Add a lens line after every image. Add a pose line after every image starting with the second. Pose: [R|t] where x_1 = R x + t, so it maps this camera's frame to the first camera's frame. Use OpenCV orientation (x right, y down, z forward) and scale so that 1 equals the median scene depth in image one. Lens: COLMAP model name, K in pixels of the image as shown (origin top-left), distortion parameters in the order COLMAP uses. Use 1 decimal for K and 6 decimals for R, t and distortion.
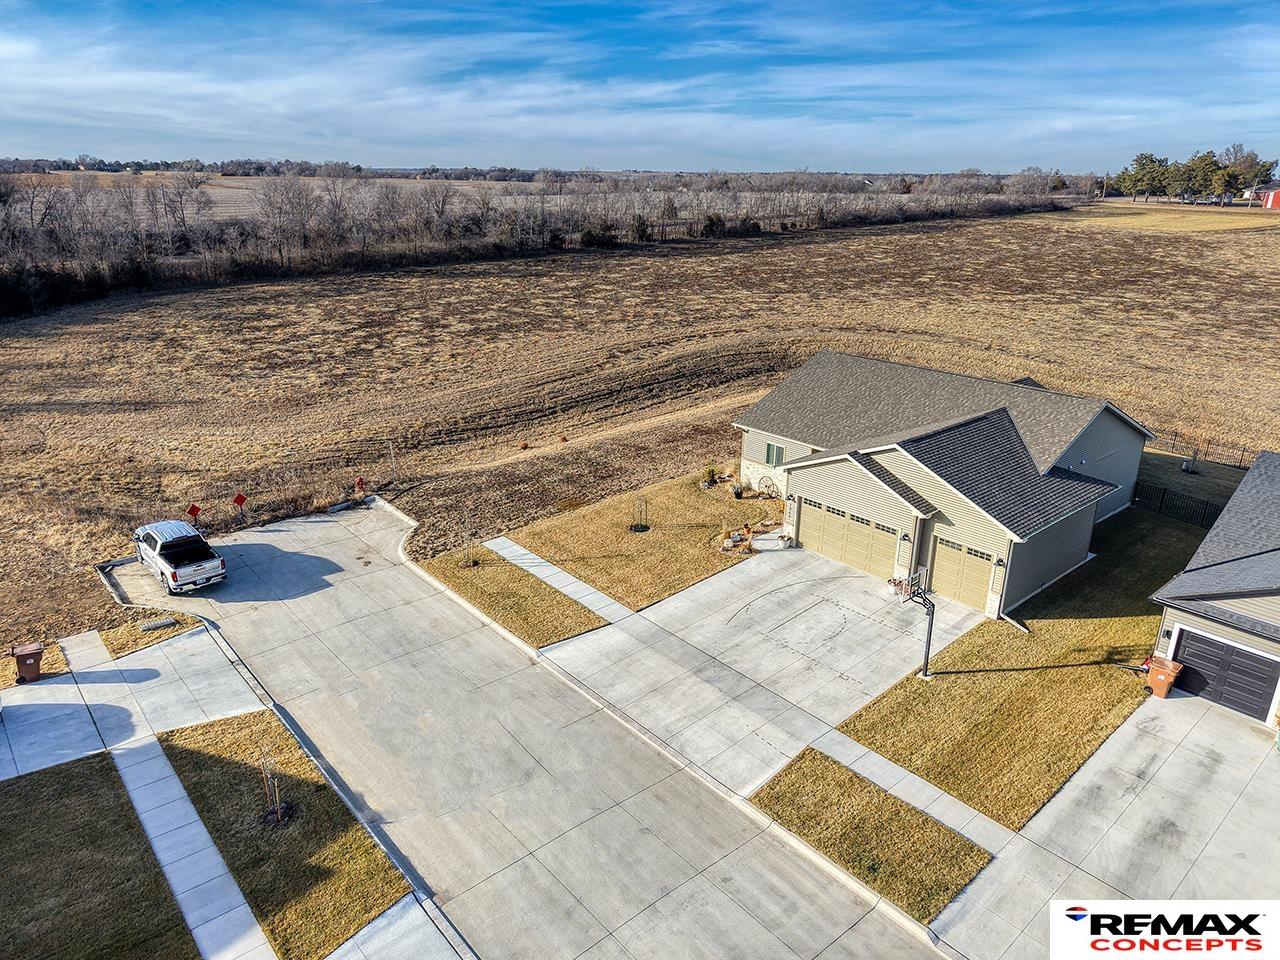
lens RADIAL K [[857.5, 0, 638.9], [0, 857.5, 483.7], [0, 0, 1]] dist [0.032771, -0.040699]
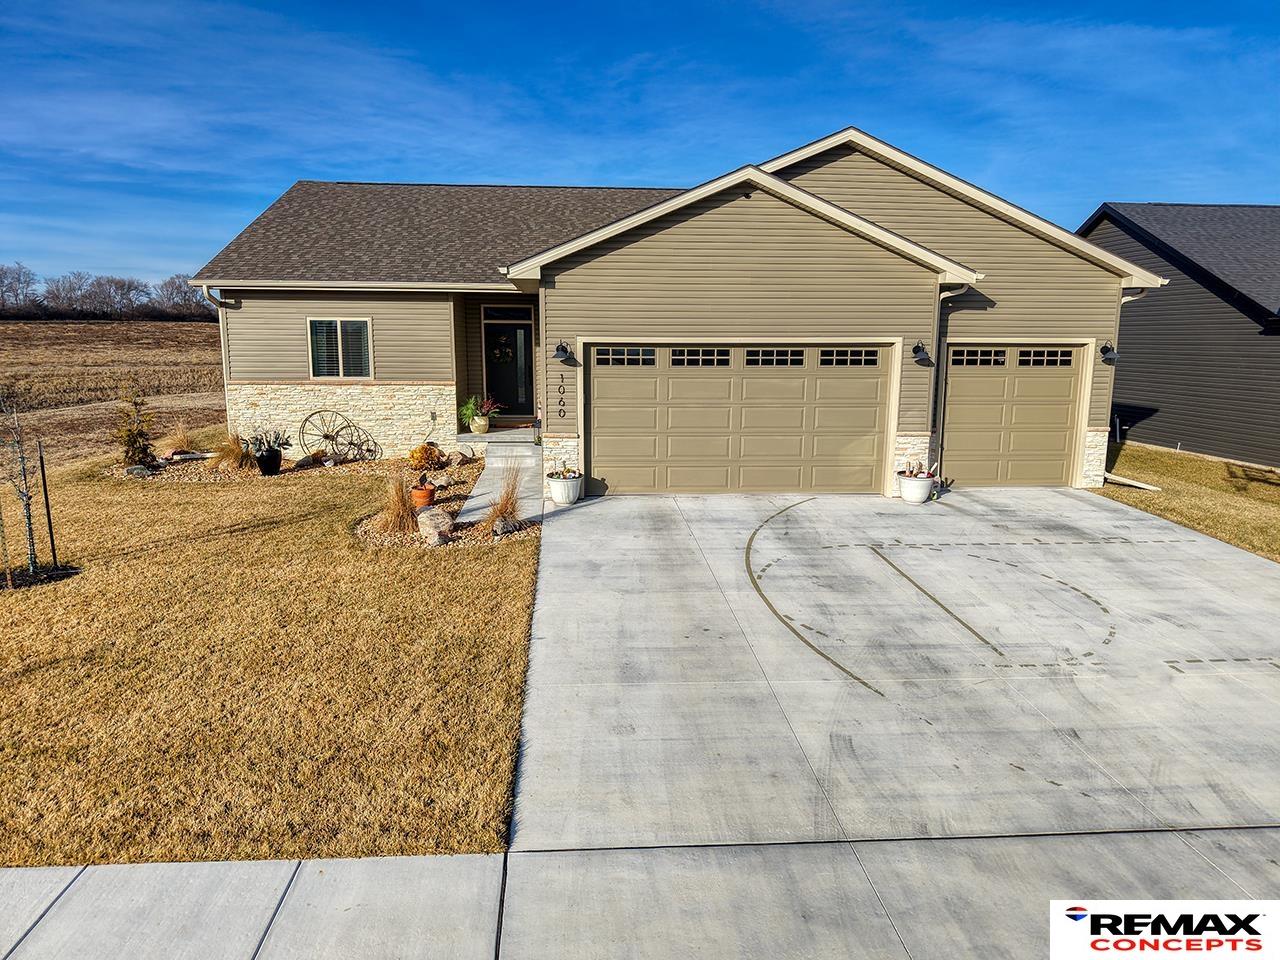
lens RADIAL K [[857.5, 0, 638.9], [0, 857.5, 483.7], [0, 0, 1]] dist [0.032771, -0.040699]
pose [[0.596464, -0.142527, 0.789884, -0.089969], [0.274507, 0.960988, -0.033887, 0.087047], [-0.754239, 0.237041, 0.612319, 0.767529]]
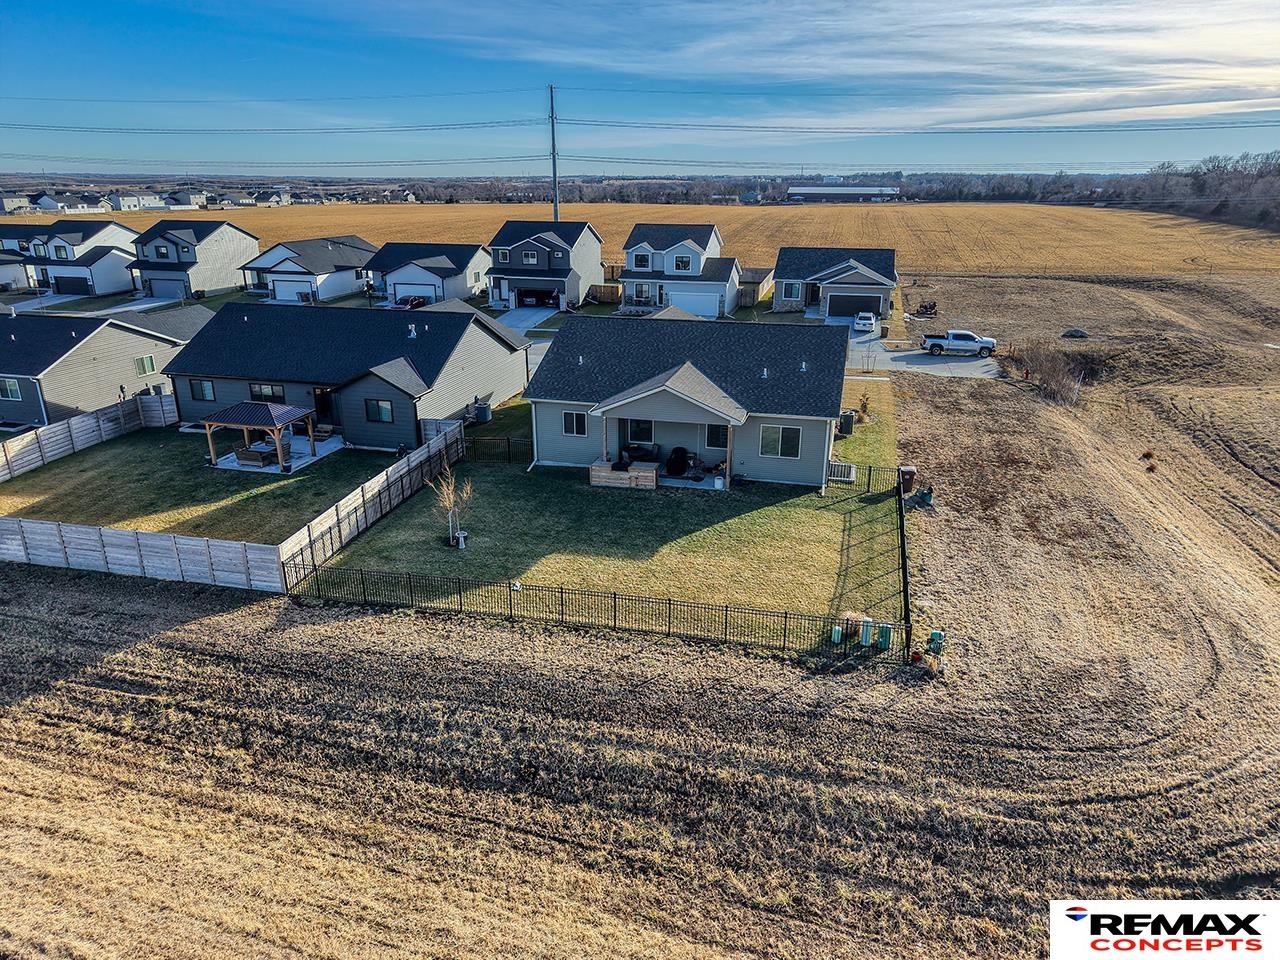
lens RADIAL K [[857.5, 0, 638.9], [0, 857.5, 483.7], [0, 0, 1]] dist [0.032771, -0.040699]
pose [[-0.823321, 0.182383, -0.537474, 1.161417], [-0.201234, 0.791646, 0.576889, -0.637848], [0.530704, 0.583123, -0.615077, 1.939688]]
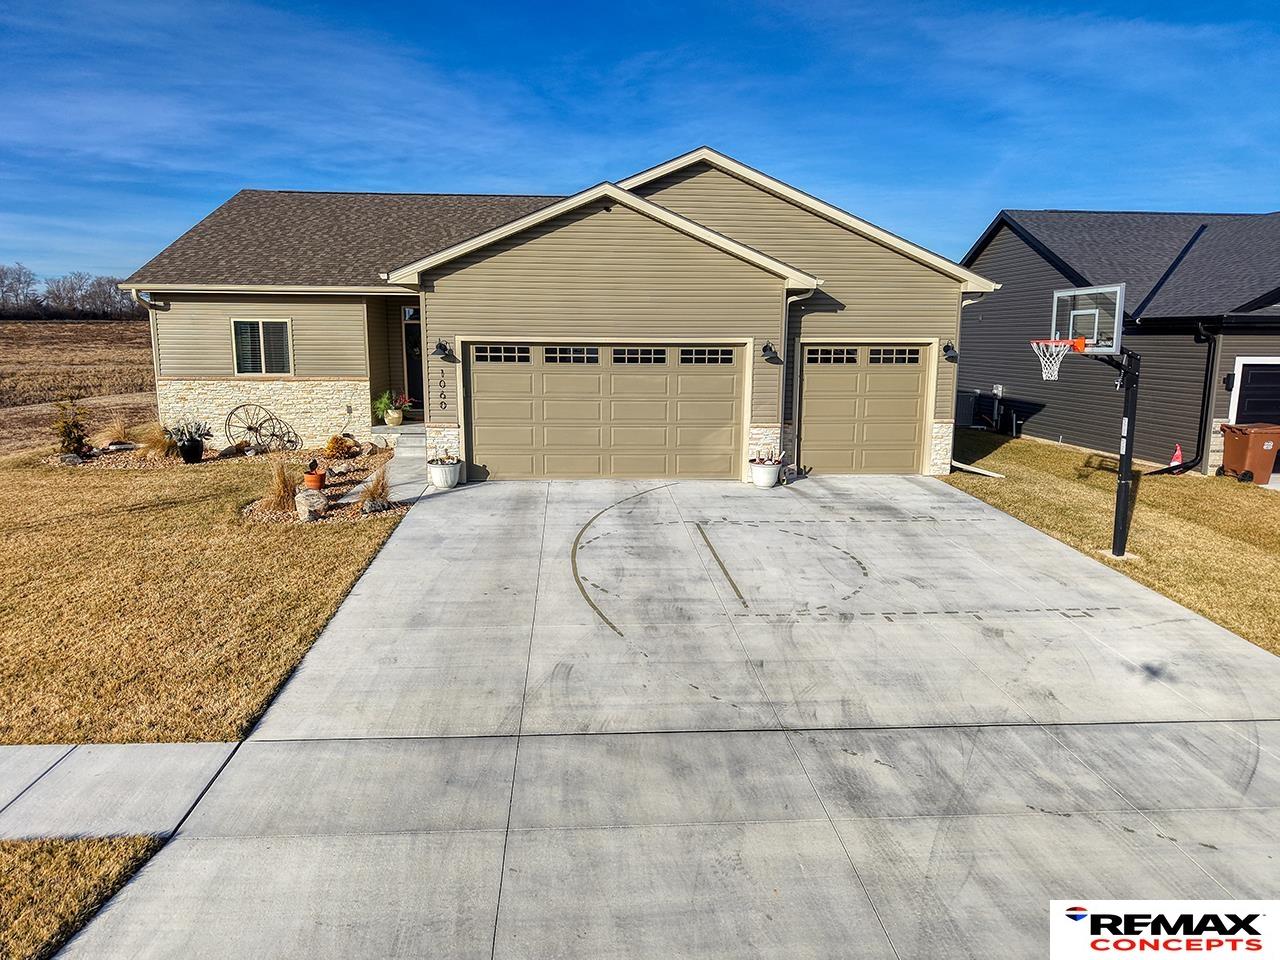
lens RADIAL K [[857.5, 0, 638.9], [0, 857.5, 483.7], [0, 0, 1]] dist [0.032771, -0.040699]
pose [[0.600725, -0.142371, 0.786677, -0.084351], [0.273301, 0.961302, -0.034725, 0.110556], [-0.751290, 0.235860, 0.616388, 0.701577]]
